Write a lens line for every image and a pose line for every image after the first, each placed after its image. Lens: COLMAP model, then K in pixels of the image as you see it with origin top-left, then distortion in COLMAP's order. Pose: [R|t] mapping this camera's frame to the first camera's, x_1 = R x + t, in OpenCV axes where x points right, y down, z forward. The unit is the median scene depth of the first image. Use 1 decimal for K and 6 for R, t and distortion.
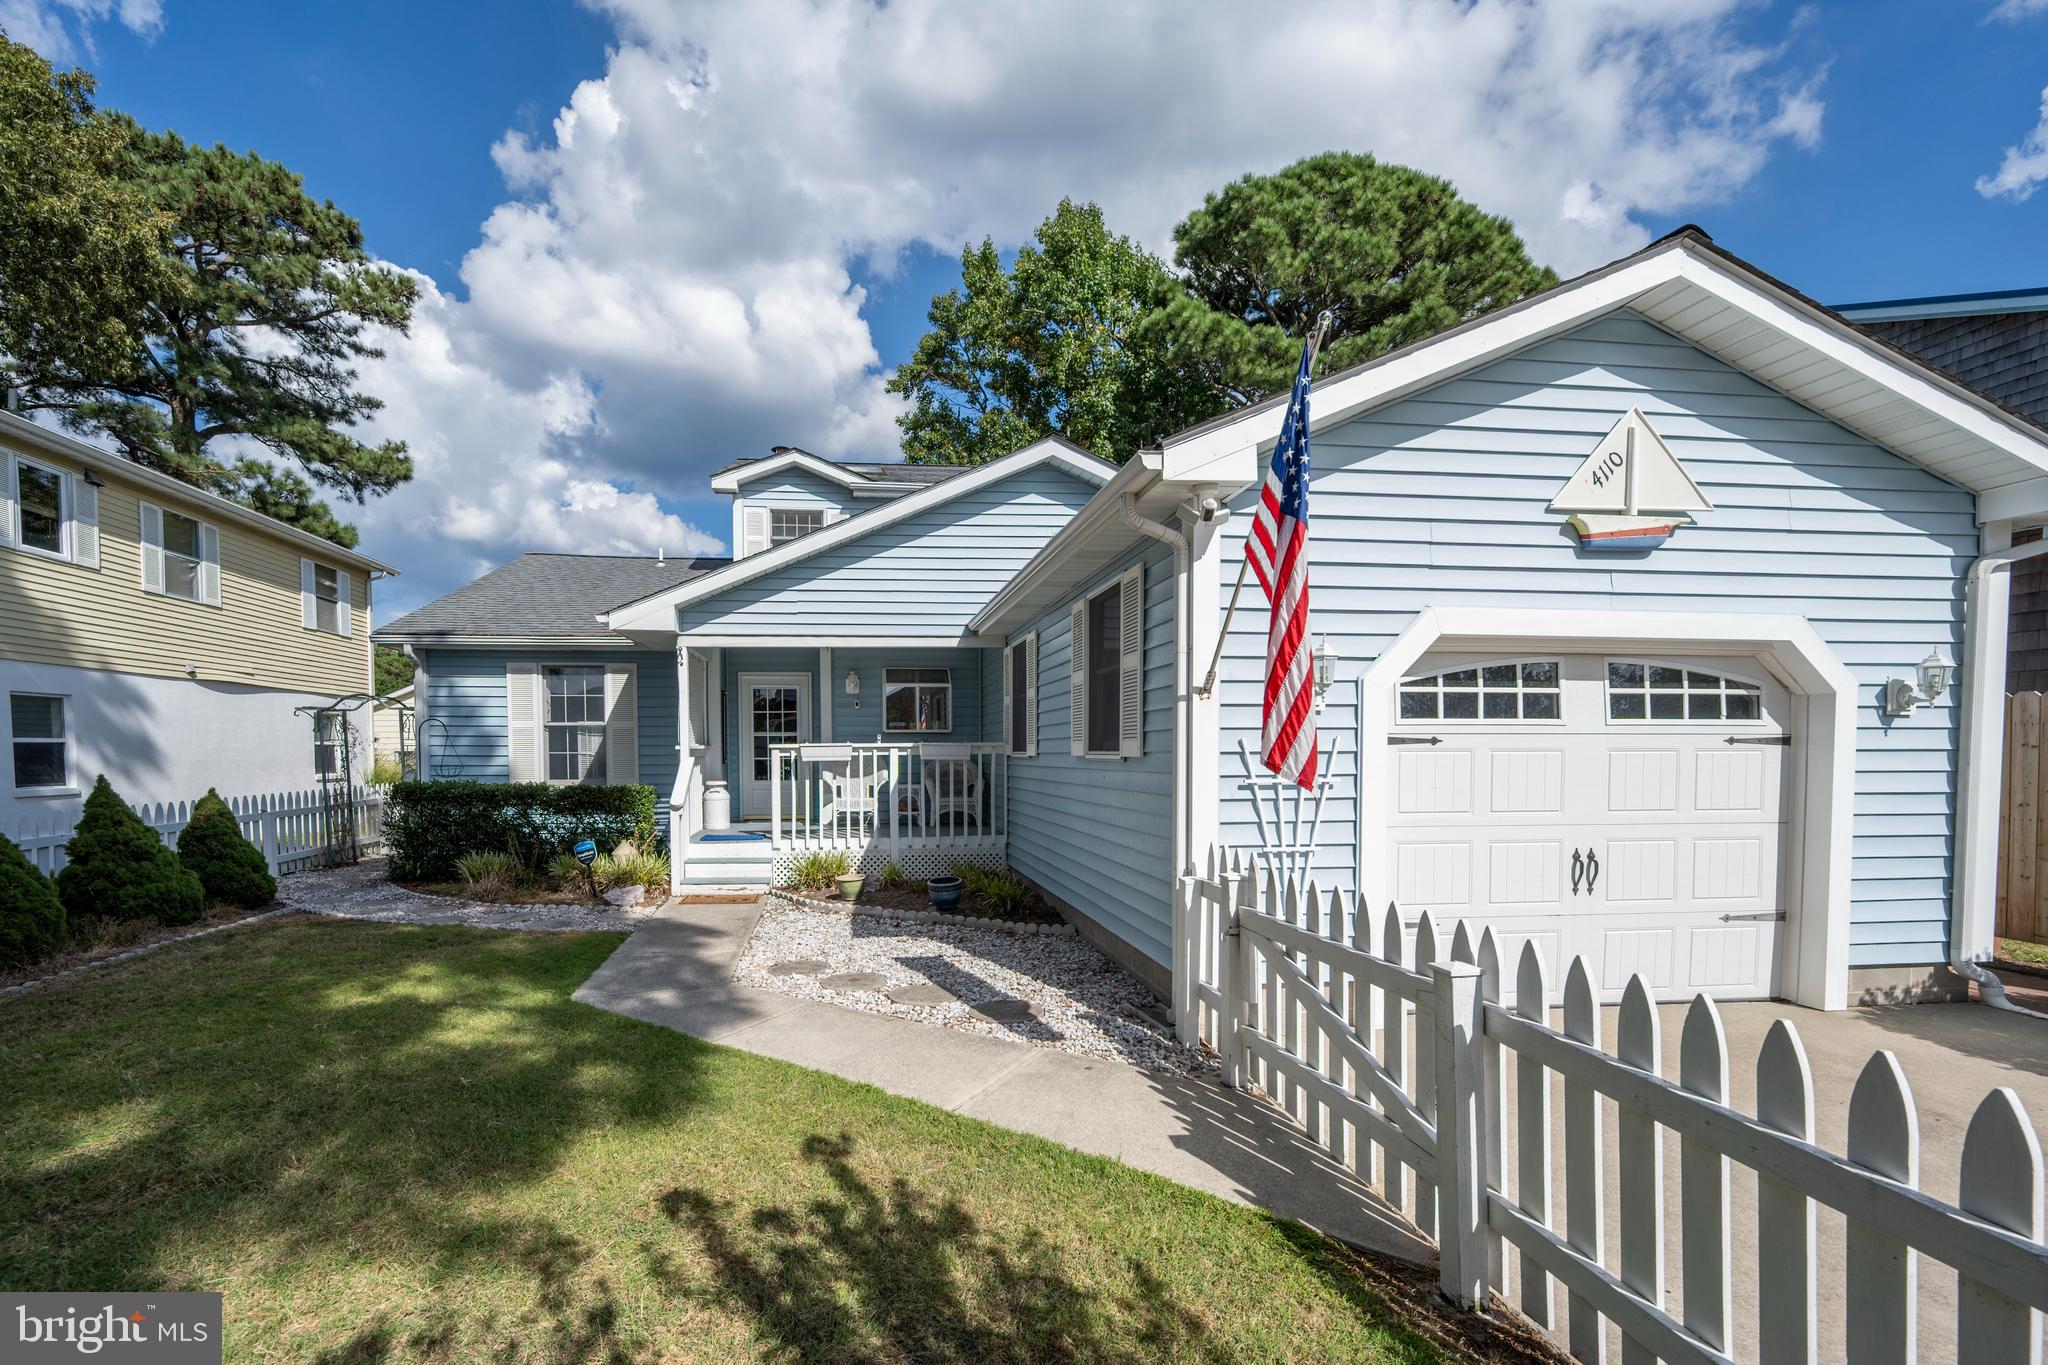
lens RADIAL K [[846.9, 0, 921.7], [0, 846.9, 688.3], [0, 0, 1]] dist [-0.002327, -0.000366]
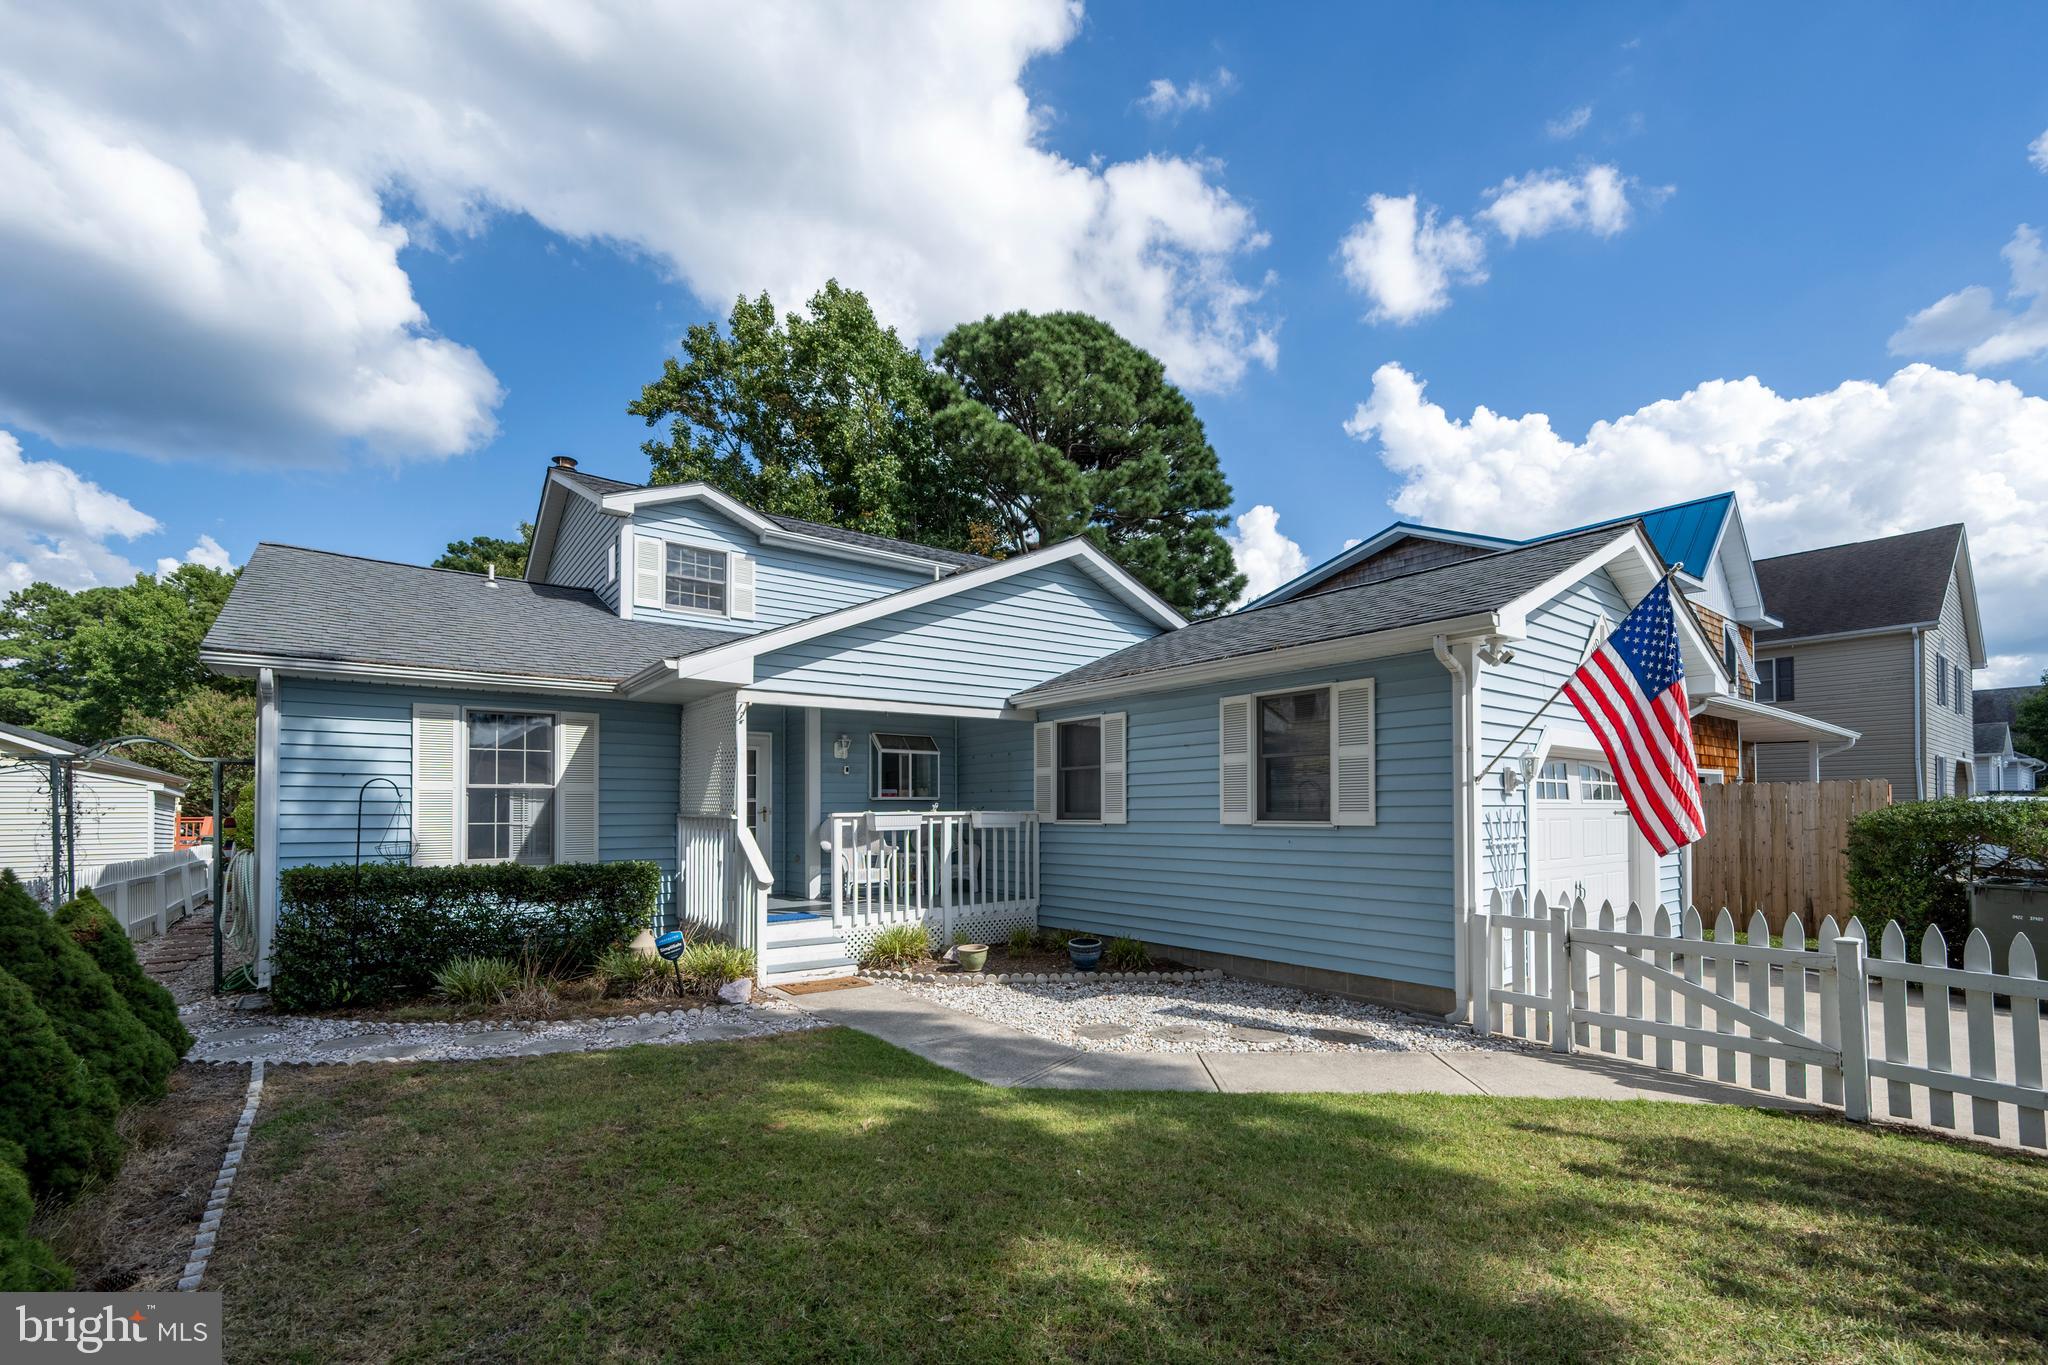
lens RADIAL K [[875.3, 0, 1001.8], [0, 875.3, 673.2], [0, 0, 1]] dist [0.050862, -0.039200]
pose [[0.842773, 0.083613, 0.531736, -0.475556], [-0.042003, 0.995065, -0.089897, -0.007719], [-0.536628, 0.053428, 0.842125, 0.056955]]
